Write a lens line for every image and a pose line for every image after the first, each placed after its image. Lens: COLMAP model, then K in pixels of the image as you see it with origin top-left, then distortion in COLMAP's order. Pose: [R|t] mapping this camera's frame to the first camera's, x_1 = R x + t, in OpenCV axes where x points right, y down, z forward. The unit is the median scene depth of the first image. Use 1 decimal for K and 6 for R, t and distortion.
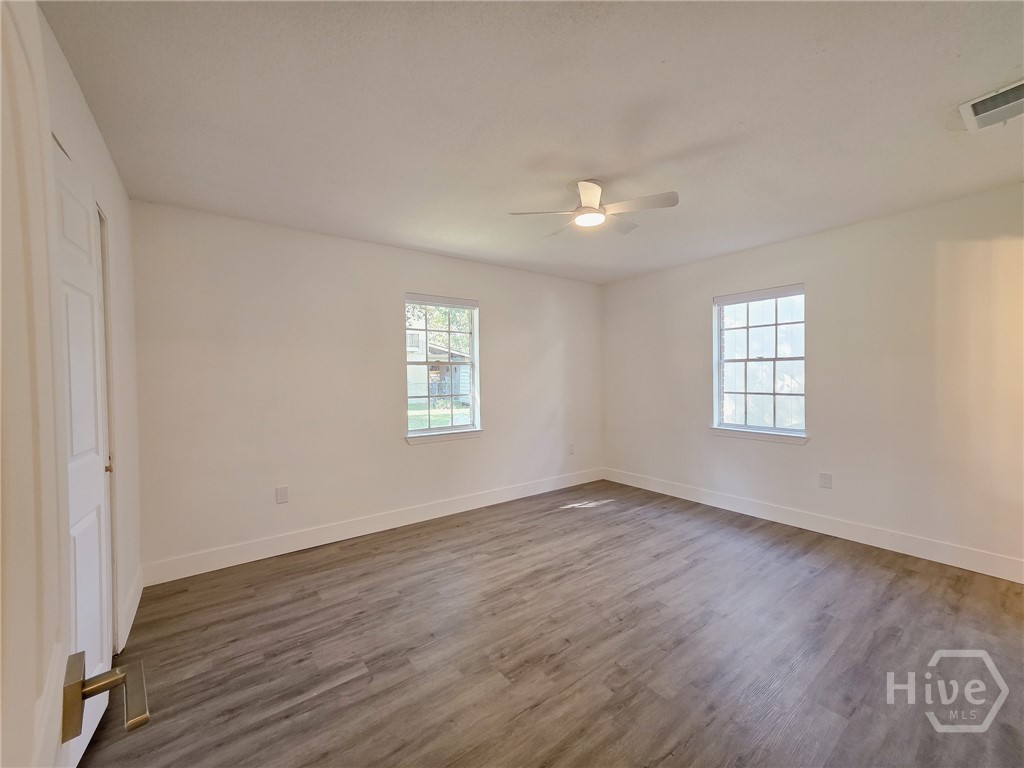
lens RADIAL K [[410.2, 0, 508.9], [0, 410.2, 383.4], [0, 0, 1]] dist [-0.004427, 0.006740]
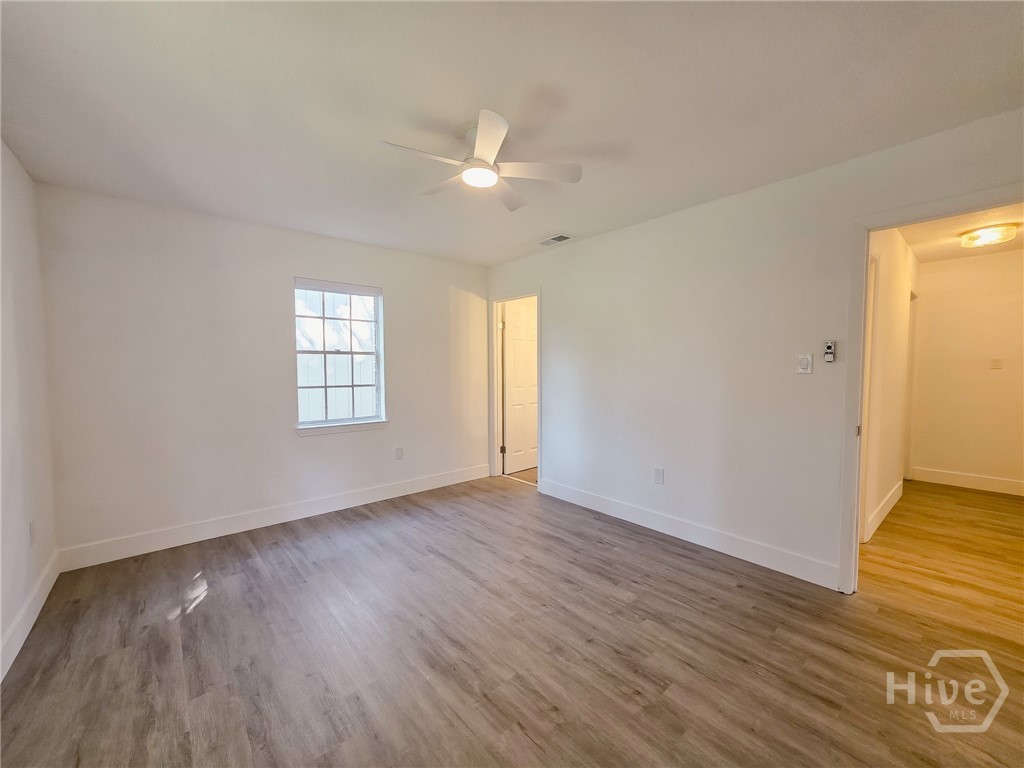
lens RADIAL K [[410.2, 0, 508.9], [0, 410.2, 383.4], [0, 0, 1]] dist [-0.004427, 0.006740]
pose [[-0.064675, -0.034727, 0.997302, -0.580239], [0.020747, 0.999131, 0.036136, -0.014104], [-0.997691, 0.023029, -0.063899, 0.909686]]
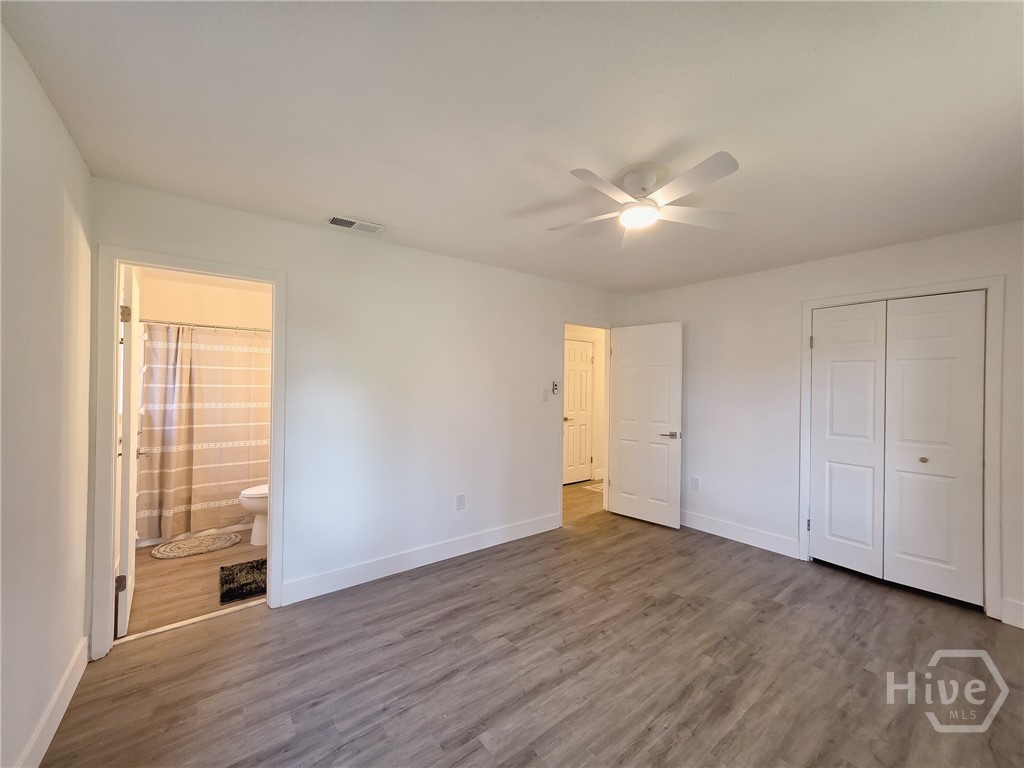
lens RADIAL K [[413.6, 0, 509.1], [0, 413.6, 382.8], [0, 0, 1]] dist [0.000393, 0.006135]
pose [[-0.999899, -0.000840, -0.014166, 0.426385], [-0.001050, 0.999890, 0.014828, -0.075168], [0.014152, 0.014842, -0.999790, 1.655544]]
